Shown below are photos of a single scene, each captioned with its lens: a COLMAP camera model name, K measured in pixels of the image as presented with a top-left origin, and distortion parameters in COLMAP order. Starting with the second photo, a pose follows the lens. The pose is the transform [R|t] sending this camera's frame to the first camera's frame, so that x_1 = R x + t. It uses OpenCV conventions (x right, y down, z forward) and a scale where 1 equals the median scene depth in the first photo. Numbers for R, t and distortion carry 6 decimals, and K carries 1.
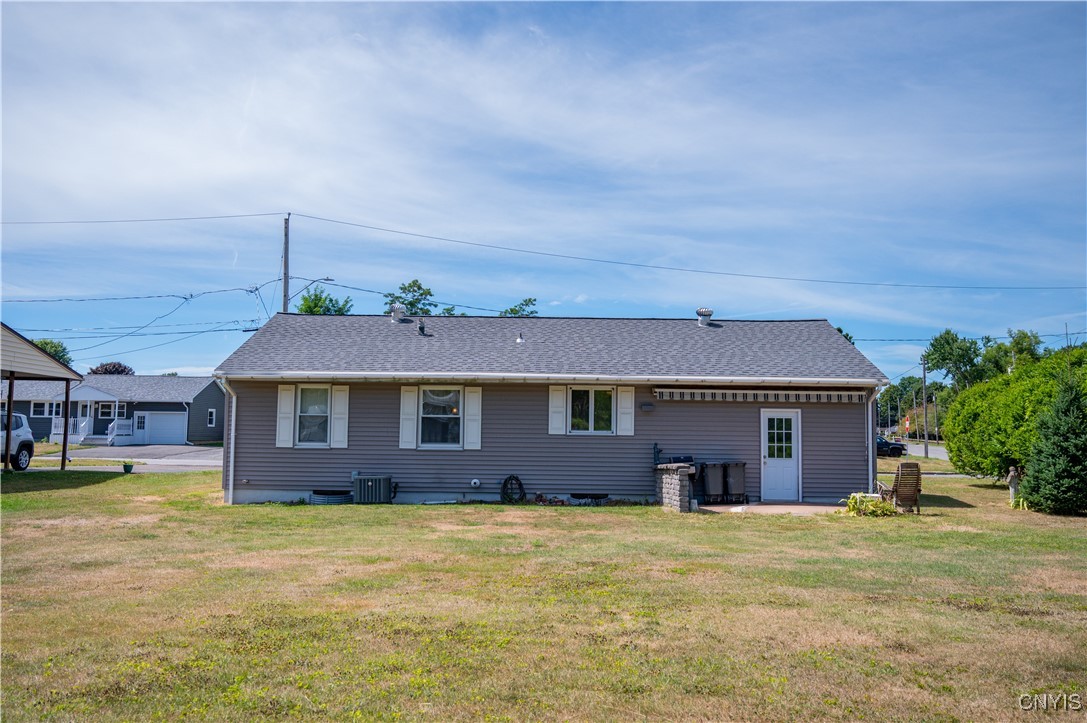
lens RADIAL K [[947.3, 0, 543.7], [0, 947.3, 366.4], [0, 0, 1]] dist [-0.018932, -0.001900]
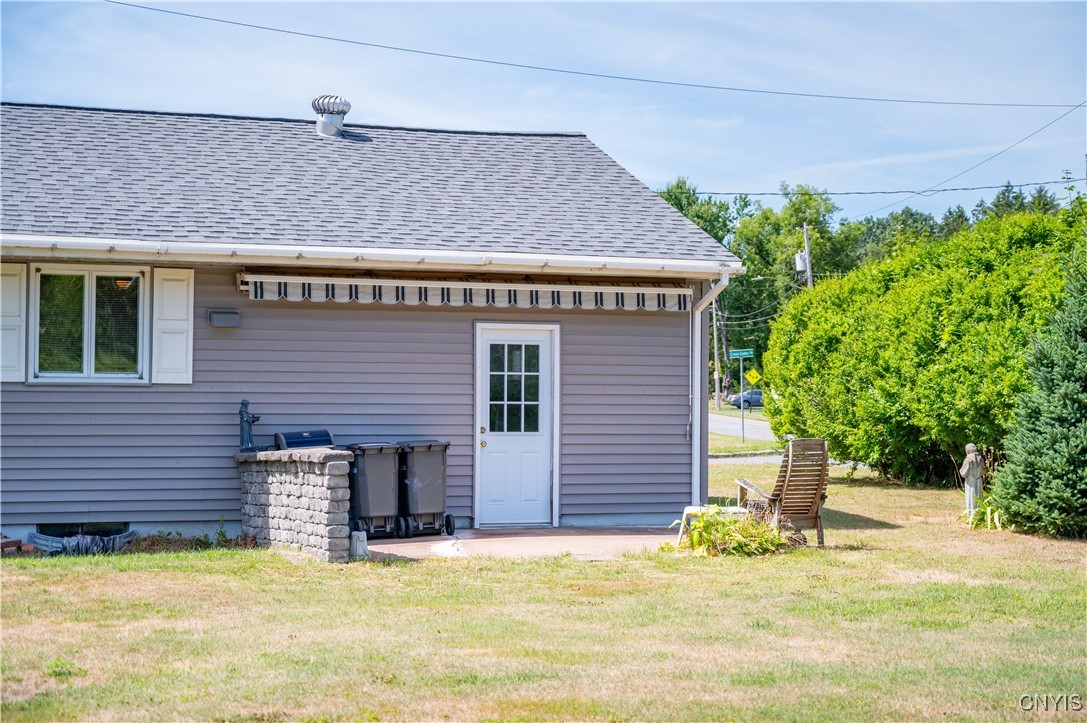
lens RADIAL K [[1881.4, 0, 543.0], [0, 1881.4, 357.1], [0, 0, 1]] dist [0.027838, 0.000000]
pose [[0.928355, 0.000160, 0.371694, -0.073688], [-0.021700, 0.998318, 0.053770, 0.012143], [-0.371060, -0.057983, 0.926797, 0.159766]]
